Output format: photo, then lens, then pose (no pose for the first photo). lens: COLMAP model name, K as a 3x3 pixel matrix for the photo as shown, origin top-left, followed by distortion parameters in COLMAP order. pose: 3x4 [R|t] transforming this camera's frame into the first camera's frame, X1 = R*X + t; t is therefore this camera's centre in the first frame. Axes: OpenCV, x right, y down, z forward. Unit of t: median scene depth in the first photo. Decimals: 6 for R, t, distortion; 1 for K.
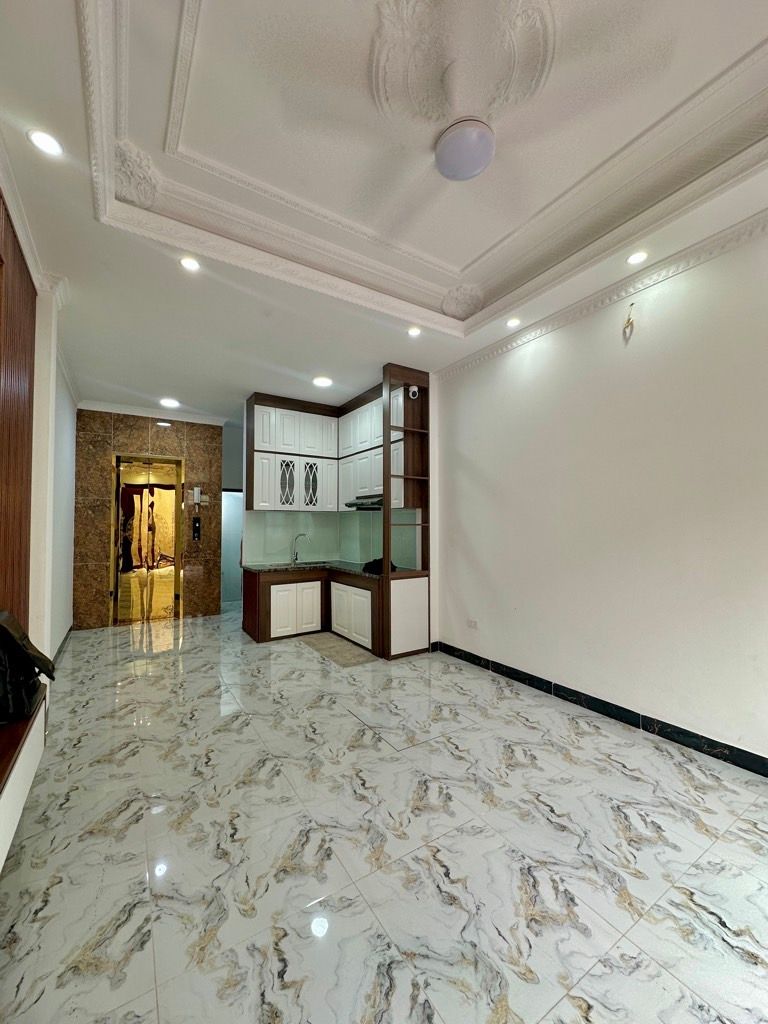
lens RADIAL K [[406.6, 0, 382.3], [0, 406.6, 512.7], [0, 0, 1]] dist [-0.005985, 0.000260]
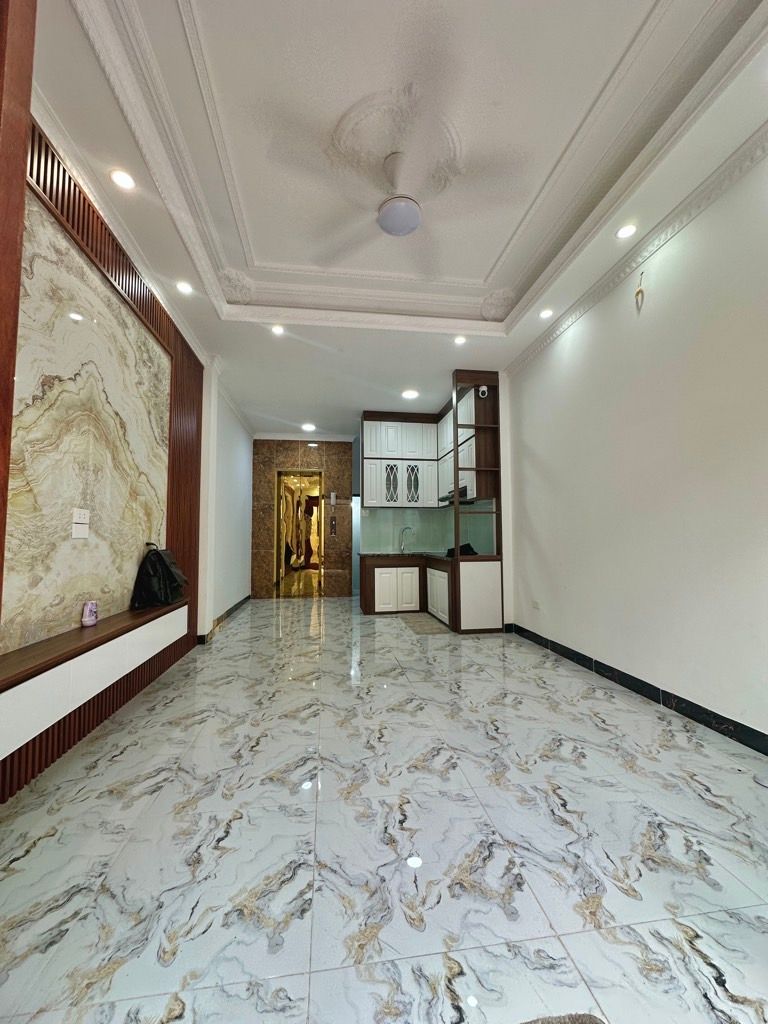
lens RADIAL K [[406.6, 0, 382.3], [0, 406.6, 512.7], [0, 0, 1]] dist [-0.005985, 0.000260]
pose [[0.909535, -0.028351, -0.414660, 0.272384], [0.015483, 0.999290, -0.034361, 0.061918], [0.415340, 0.024832, 0.909327, -0.098146]]
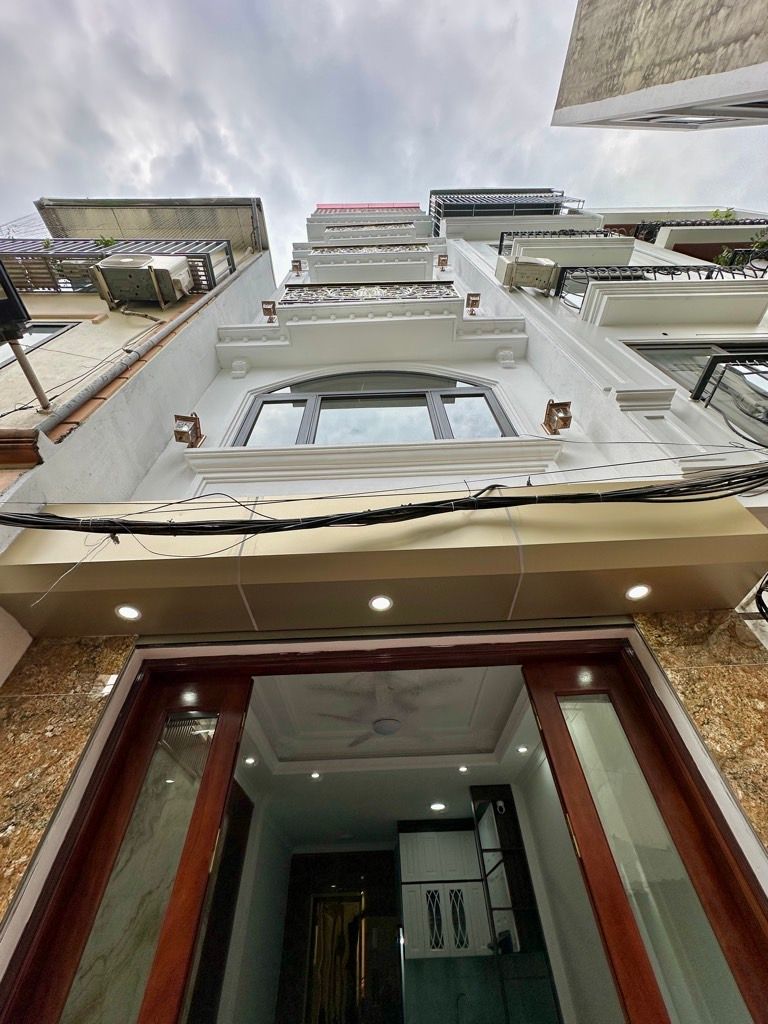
lens RADIAL K [[406.6, 0, 382.3], [0, 406.6, 512.7], [0, 0, 1]] dist [-0.005985, 0.000260]
pose [[0.834877, -0.429288, -0.344516, 0.557964], [0.045506, 0.677585, -0.734036, -0.028548], [0.548552, 0.597152, 0.585235, -0.381563]]
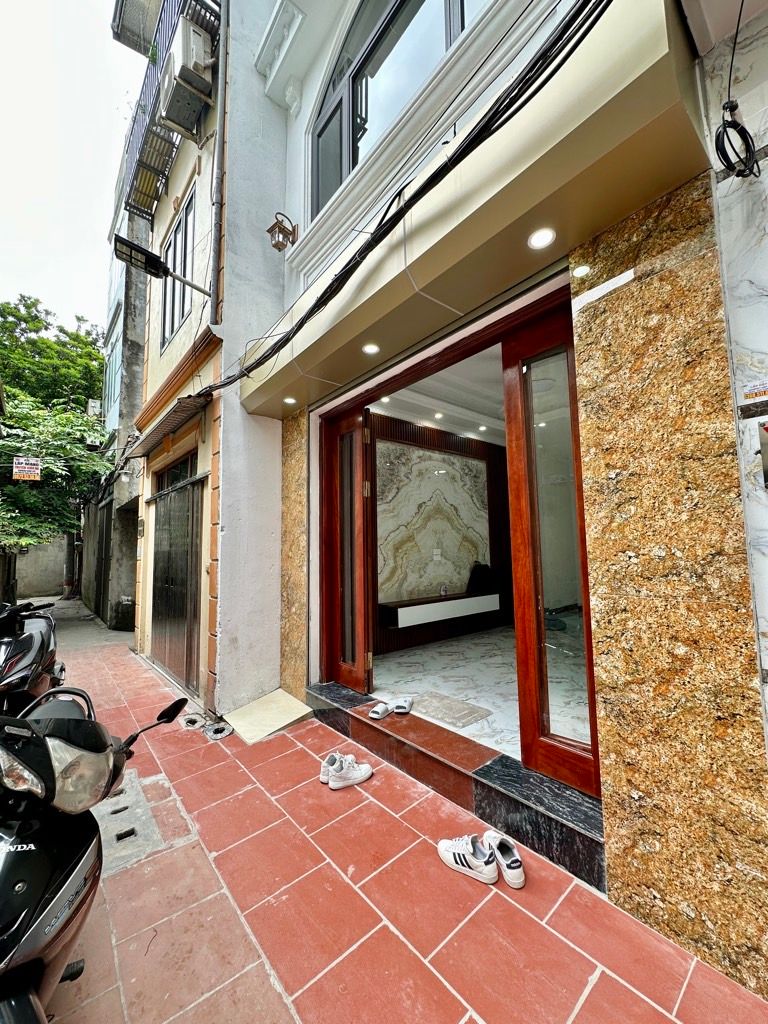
lens RADIAL K [[406.6, 0, 382.3], [0, 406.6, 512.7], [0, 0, 1]] dist [-0.005985, 0.000260]
pose [[0.121632, -0.087636, -0.988699, 0.976351], [0.049483, 0.995391, -0.082142, 0.017509], [0.991341, -0.038932, 0.125408, -0.124967]]
